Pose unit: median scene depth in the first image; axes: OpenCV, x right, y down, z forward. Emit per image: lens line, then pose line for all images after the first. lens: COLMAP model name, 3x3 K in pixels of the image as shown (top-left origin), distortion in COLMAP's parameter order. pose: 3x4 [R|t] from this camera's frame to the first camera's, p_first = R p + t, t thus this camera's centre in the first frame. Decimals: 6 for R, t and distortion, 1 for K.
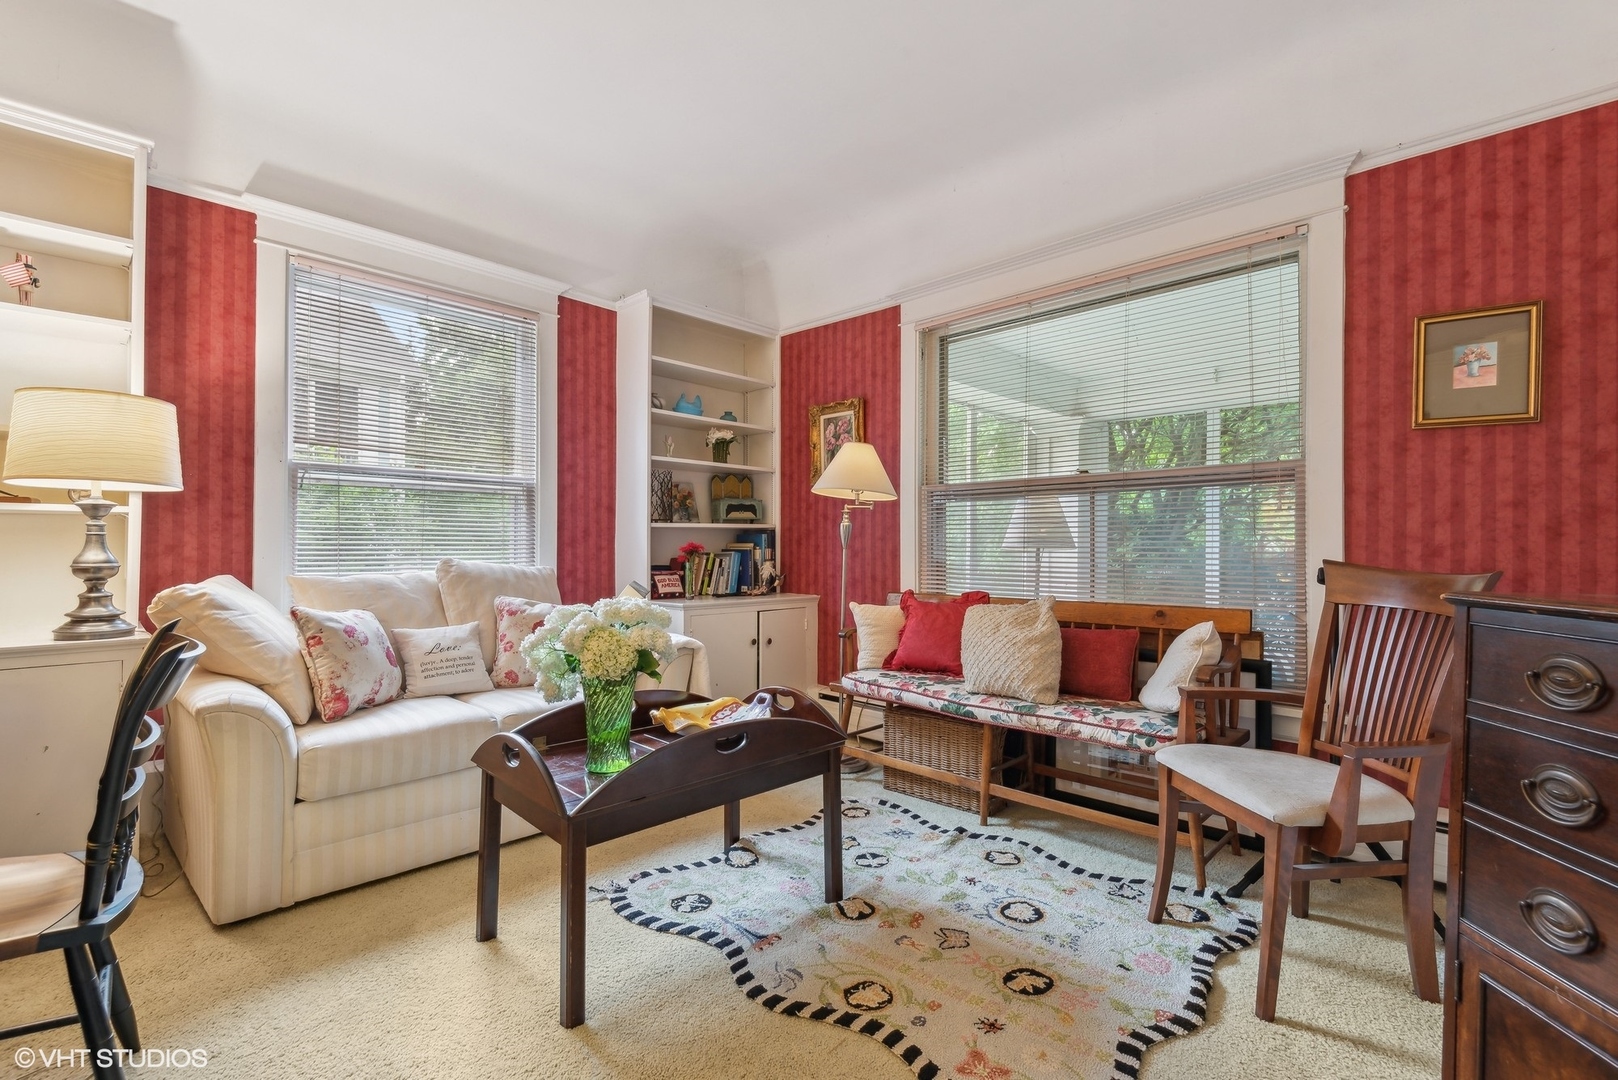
lens RADIAL K [[743.8, 0, 822.1], [0, 743.8, 548.3], [0, 0, 1]] dist [0.001101, -0.002755]
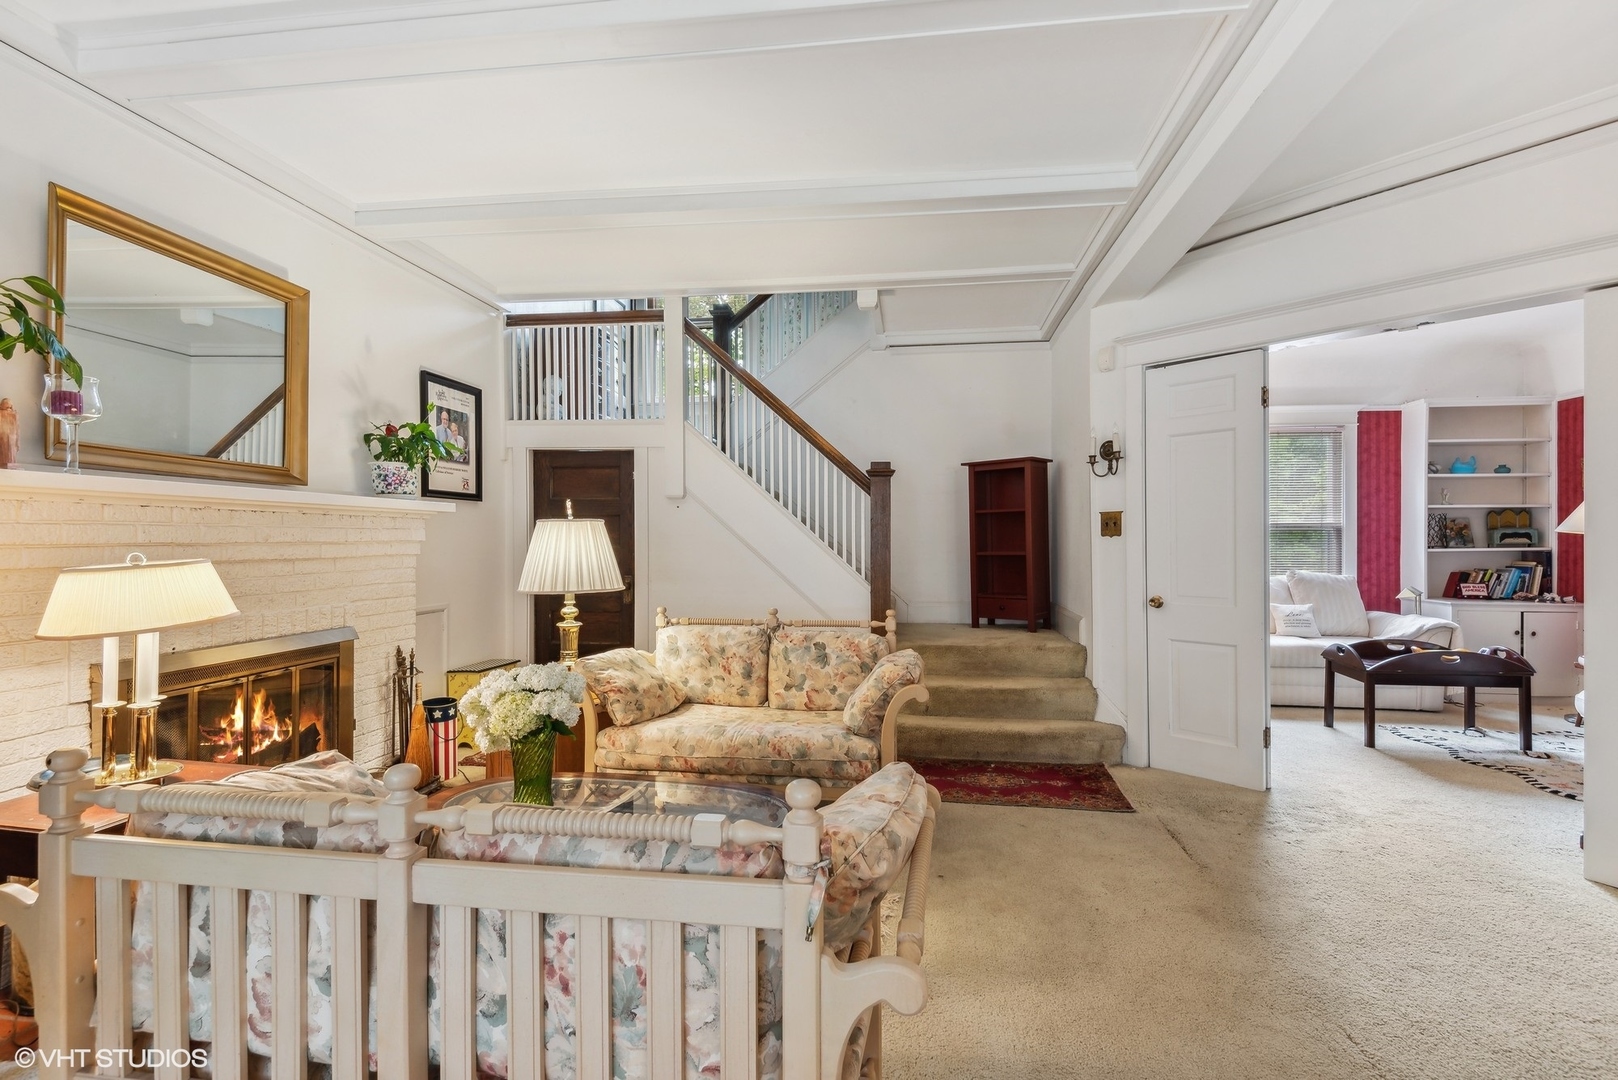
lens RADIAL K [[743.8, 0, 821.6], [0, 743.8, 542.2], [0, 0, 1]] dist [0.001101, -0.002755]
pose [[0.575343, -0.001870, -0.817910, 0.296882], [-0.000638, 0.999996, -0.002736, -0.041833], [0.817912, 0.002096, 0.575340, -0.884142]]
